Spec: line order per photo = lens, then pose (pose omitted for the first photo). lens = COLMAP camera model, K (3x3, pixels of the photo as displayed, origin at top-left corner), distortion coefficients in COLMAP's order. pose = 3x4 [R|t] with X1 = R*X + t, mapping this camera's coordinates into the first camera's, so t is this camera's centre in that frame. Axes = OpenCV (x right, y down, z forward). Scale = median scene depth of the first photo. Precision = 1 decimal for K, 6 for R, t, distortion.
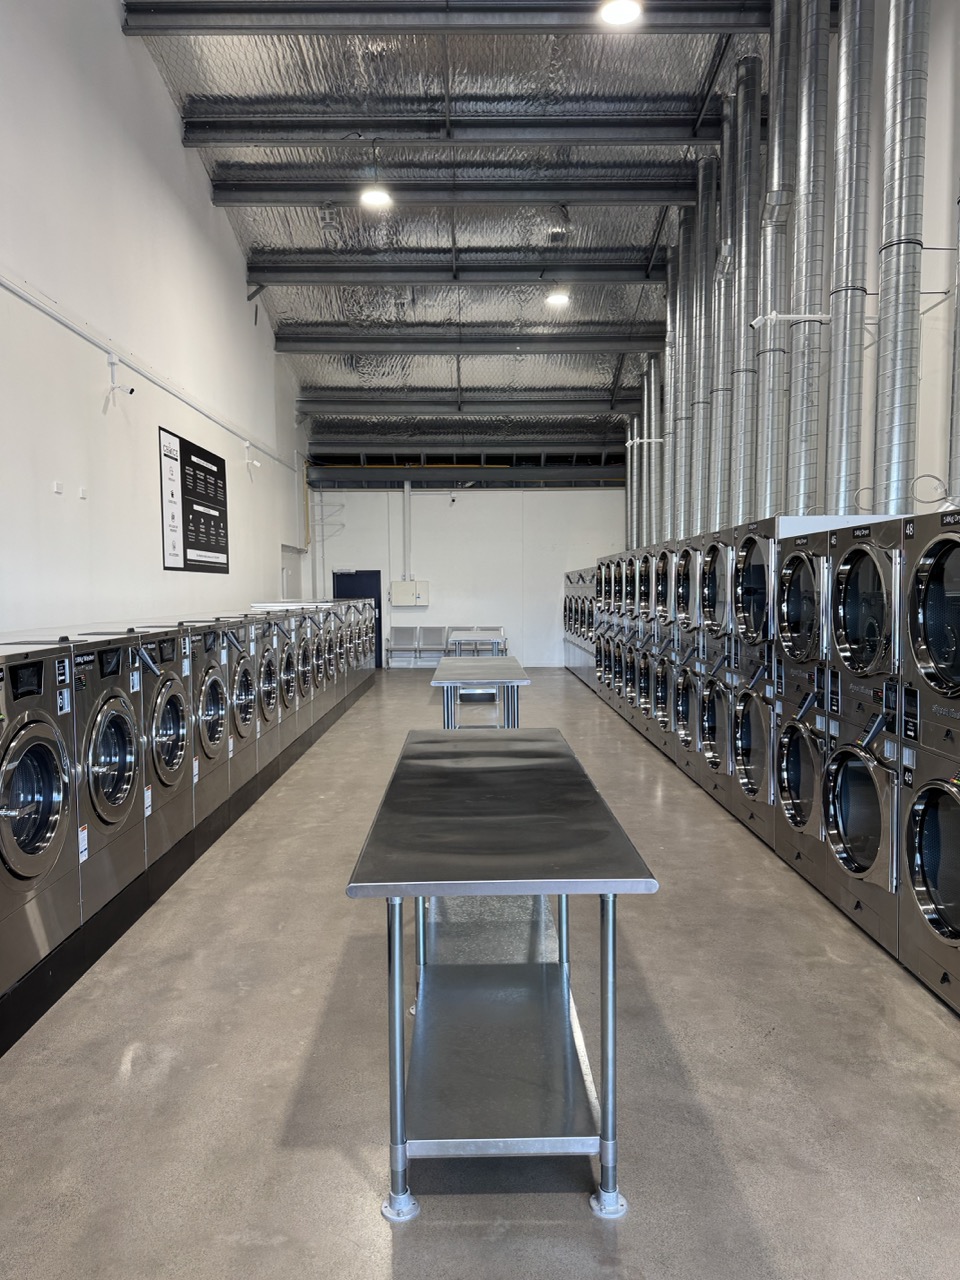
lens RADIAL K [[876.8, 0, 447.5], [0, 876.8, 653.3], [0, 0, 1]] dist [0.011293, -0.014038]
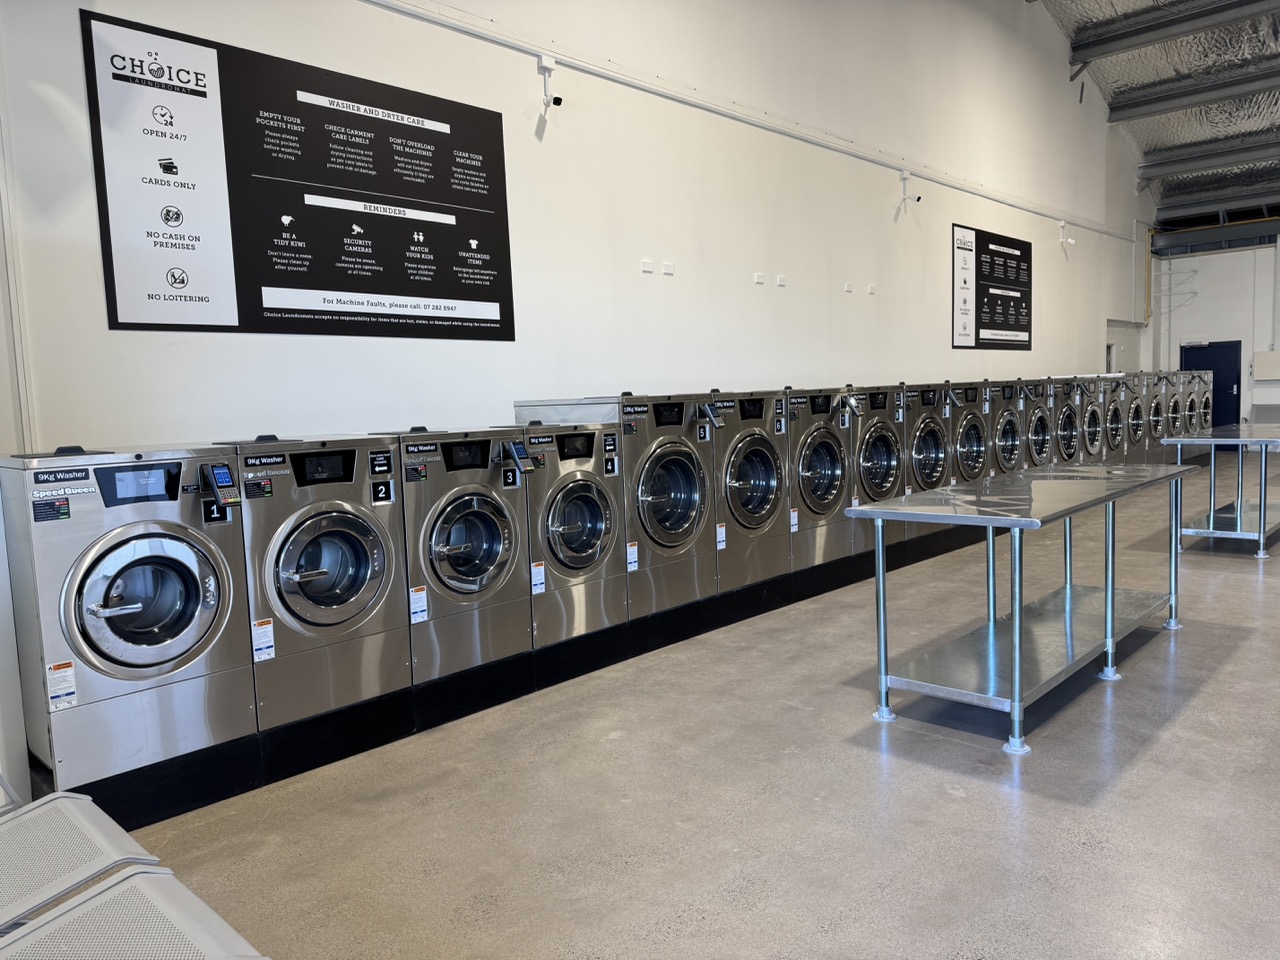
lens RADIAL K [[876.8, 0, 639.5], [0, 876.8, 479.3], [0, 0, 1]] dist [0.011293, -0.014038]
pose [[0.720780, 0.044485, -0.691735, 0.156470], [-0.019446, 0.998843, 0.043972, 0.028651], [0.692891, -0.018242, 0.720811, -0.102515]]
